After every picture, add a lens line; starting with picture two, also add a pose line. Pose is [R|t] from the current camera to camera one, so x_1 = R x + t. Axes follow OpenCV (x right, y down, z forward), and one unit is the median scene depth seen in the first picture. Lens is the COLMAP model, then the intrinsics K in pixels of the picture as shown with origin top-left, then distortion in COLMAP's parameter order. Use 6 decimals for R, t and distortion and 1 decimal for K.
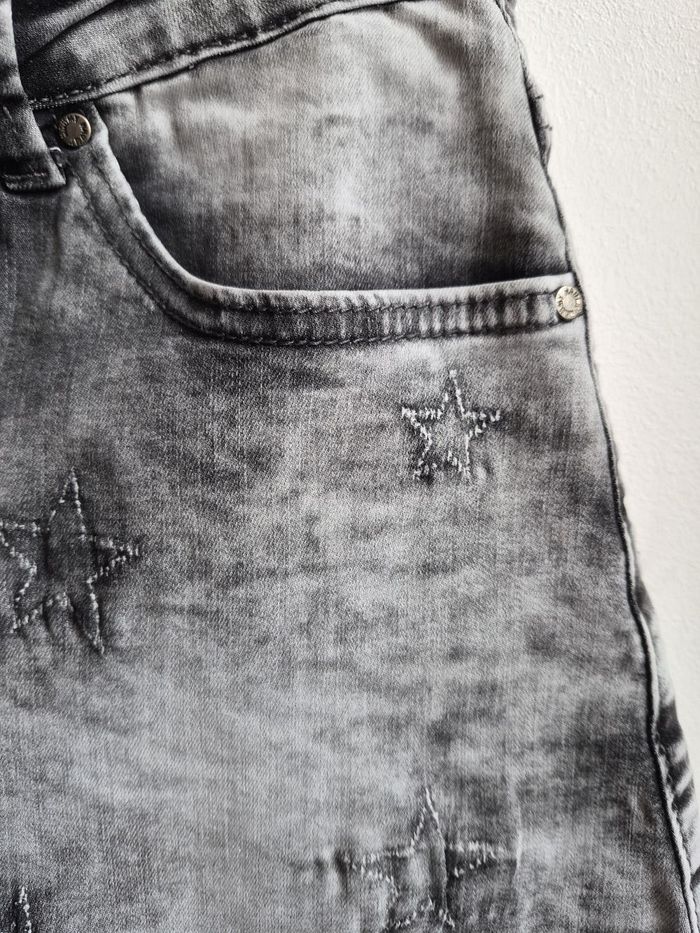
lens RADIAL K [[683.8, 0, 387.6], [0, 683.8, 465.1], [0, 0, 1]] dist [0.094965, -0.119609]
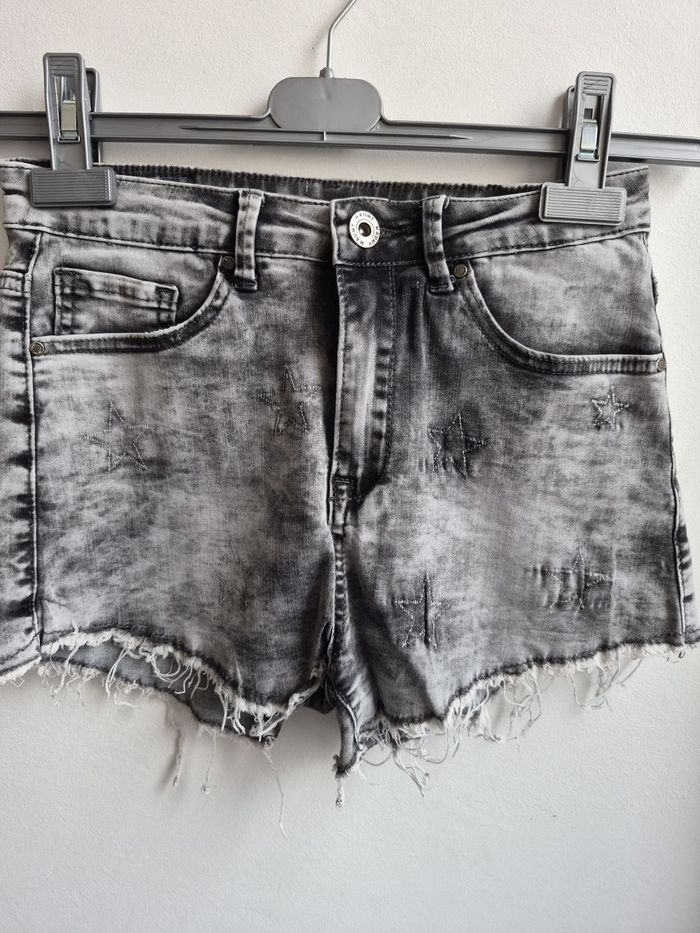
lens RADIAL K [[683.8, 0, 387.6], [0, 683.8, 465.1], [0, 0, 1]] dist [0.094965, -0.119609]
pose [[0.991264, 0.100132, -0.085838, -0.484749], [-0.094149, 0.993013, 0.071141, 0.050850], [0.092362, -0.062438, 0.993766, -1.660471]]
